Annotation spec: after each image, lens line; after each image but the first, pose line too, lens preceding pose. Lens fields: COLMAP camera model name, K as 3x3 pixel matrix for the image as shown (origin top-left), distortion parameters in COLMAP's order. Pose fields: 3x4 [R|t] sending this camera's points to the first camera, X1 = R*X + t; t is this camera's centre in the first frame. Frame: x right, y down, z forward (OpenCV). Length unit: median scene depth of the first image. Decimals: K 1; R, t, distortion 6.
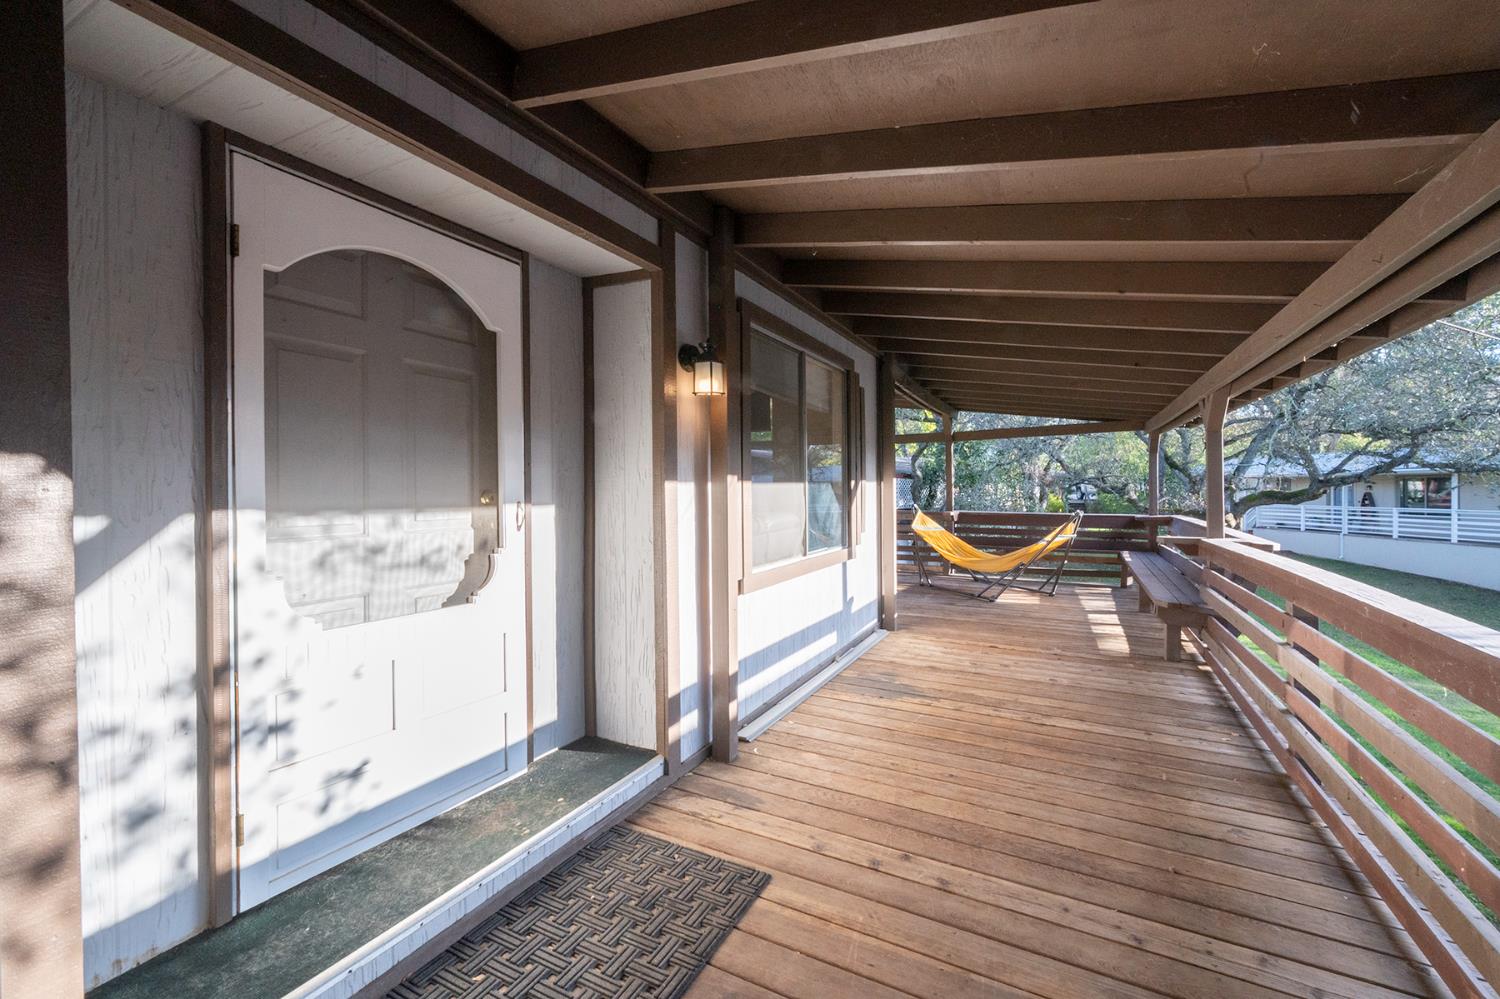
lens RADIAL K [[601.2, 0, 749.7], [0, 601.2, 491.5], [0, 0, 1]] dist [0.001358, -0.001105]
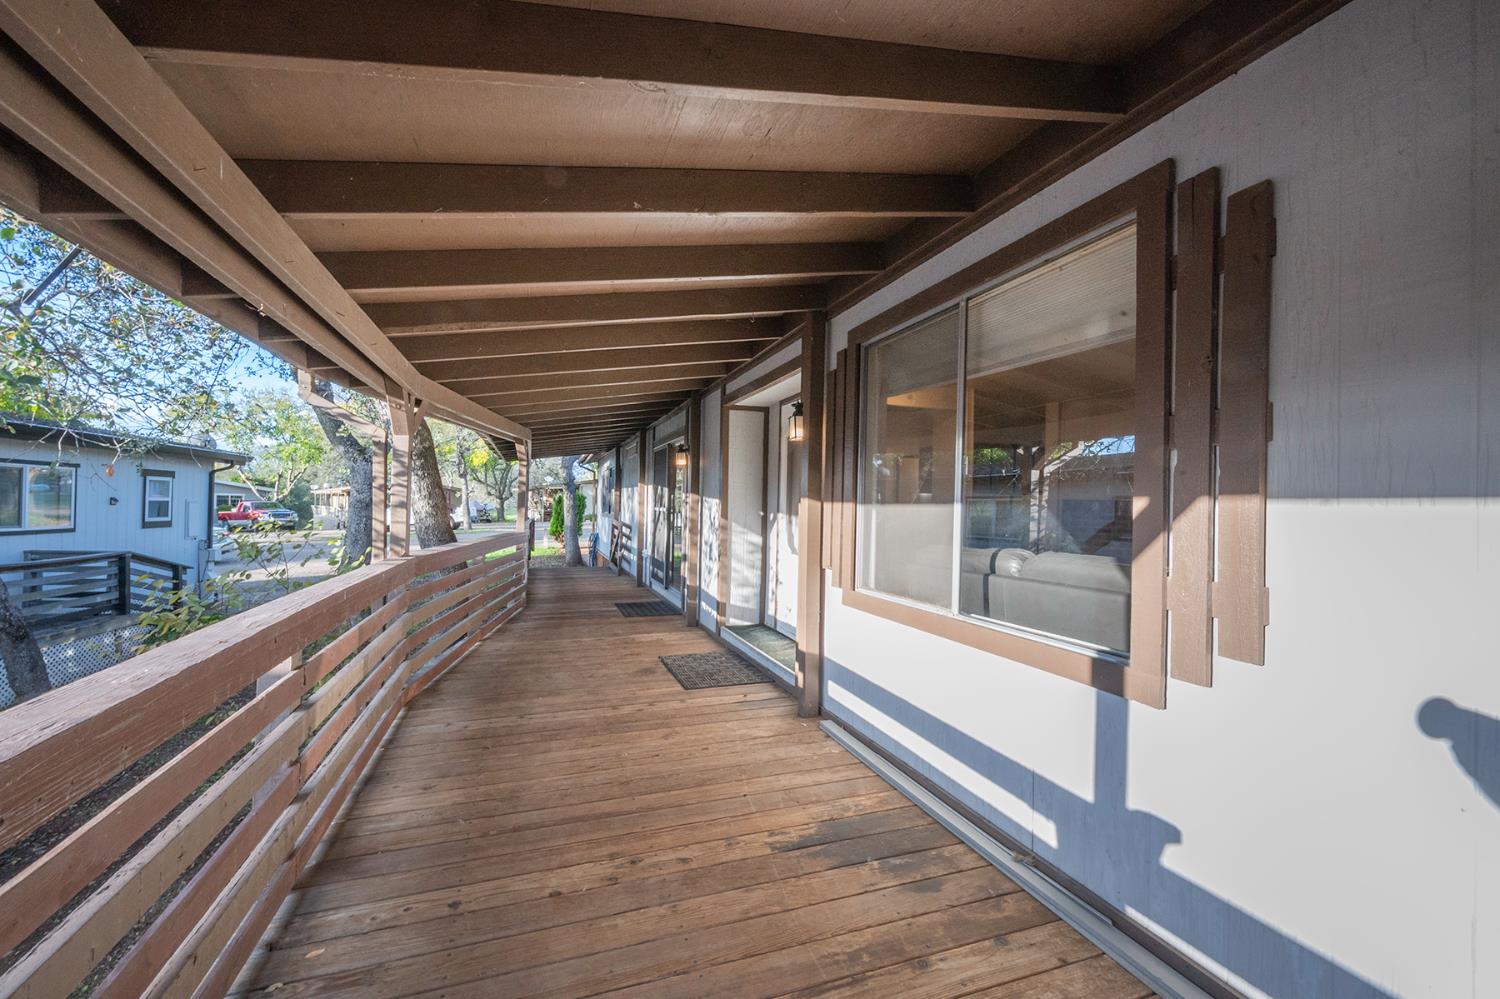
lens RADIAL K [[601.2, 0, 744.6], [0, 601.2, 503.5], [0, 0, 1]] dist [0.001358, -0.001105]
pose [[-0.668654, -0.013655, -0.743448, 1.001932], [-0.023676, 0.999715, 0.002932, -0.004271], [0.743196, 0.019563, -0.668787, 1.748844]]
